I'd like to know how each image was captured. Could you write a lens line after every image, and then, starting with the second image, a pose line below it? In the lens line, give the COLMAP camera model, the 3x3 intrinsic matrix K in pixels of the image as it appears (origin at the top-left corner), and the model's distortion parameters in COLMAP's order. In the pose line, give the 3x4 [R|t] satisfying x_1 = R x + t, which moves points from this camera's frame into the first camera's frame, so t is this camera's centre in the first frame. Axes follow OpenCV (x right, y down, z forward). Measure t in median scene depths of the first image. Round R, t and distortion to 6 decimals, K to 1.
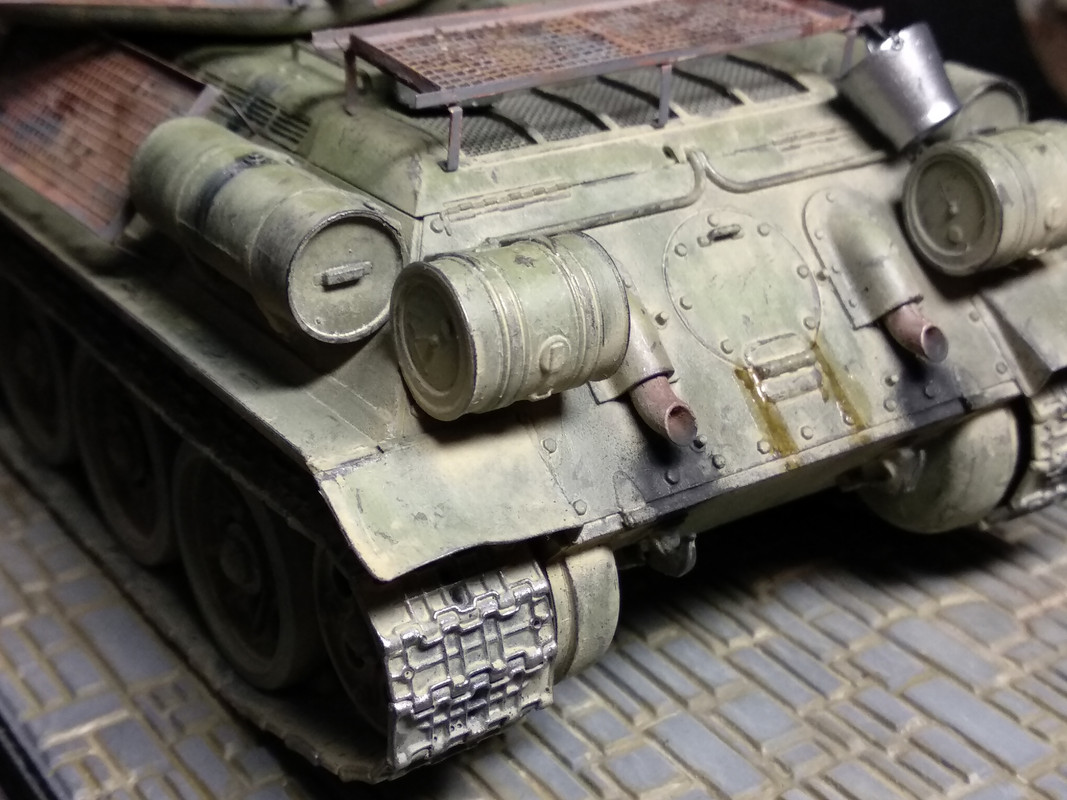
lens RADIAL K [[1682.3, 0, 533.5], [0, 1682.3, 400.0], [0, 0, 1]] dist [0.101042, -0.234705]
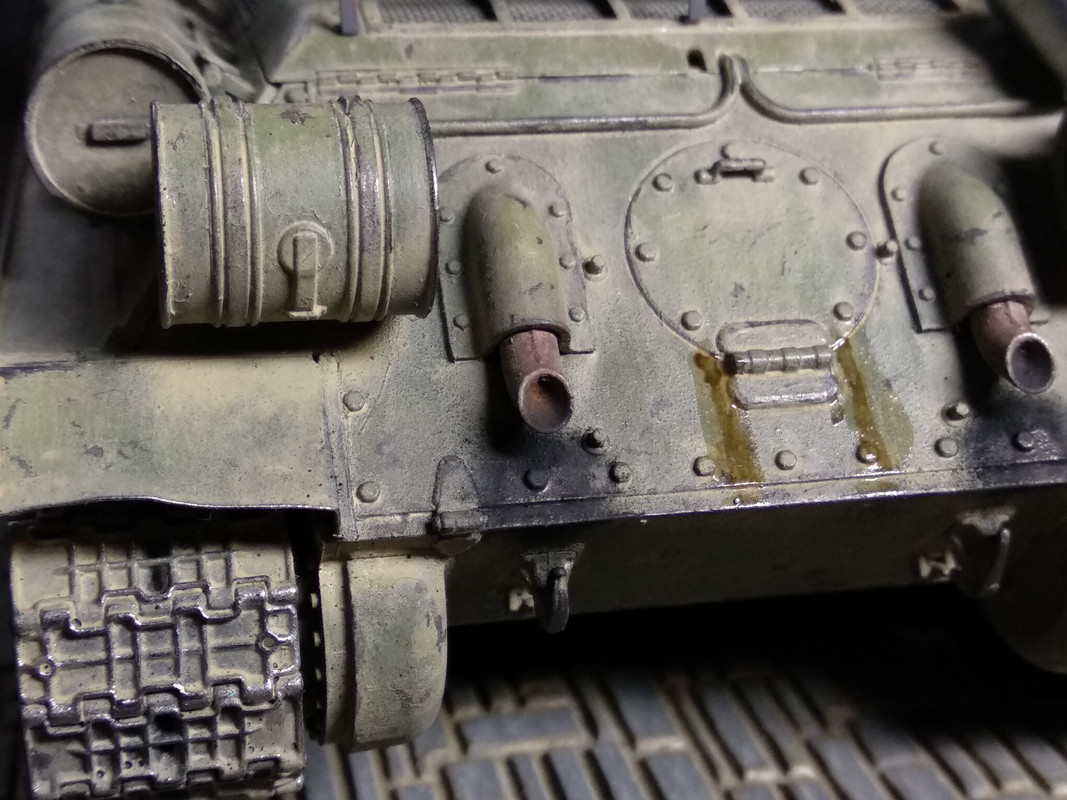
lens RADIAL K [[1682.3, 0, 533.5], [0, 1682.3, 400.0], [0, 0, 1]] dist [0.101042, -0.234705]
pose [[0.925950, 0.135182, -0.352624, 0.315047], [-0.162824, 0.985398, -0.049795, 0.047448], [0.340743, 0.103523, 0.934439, 0.348501]]
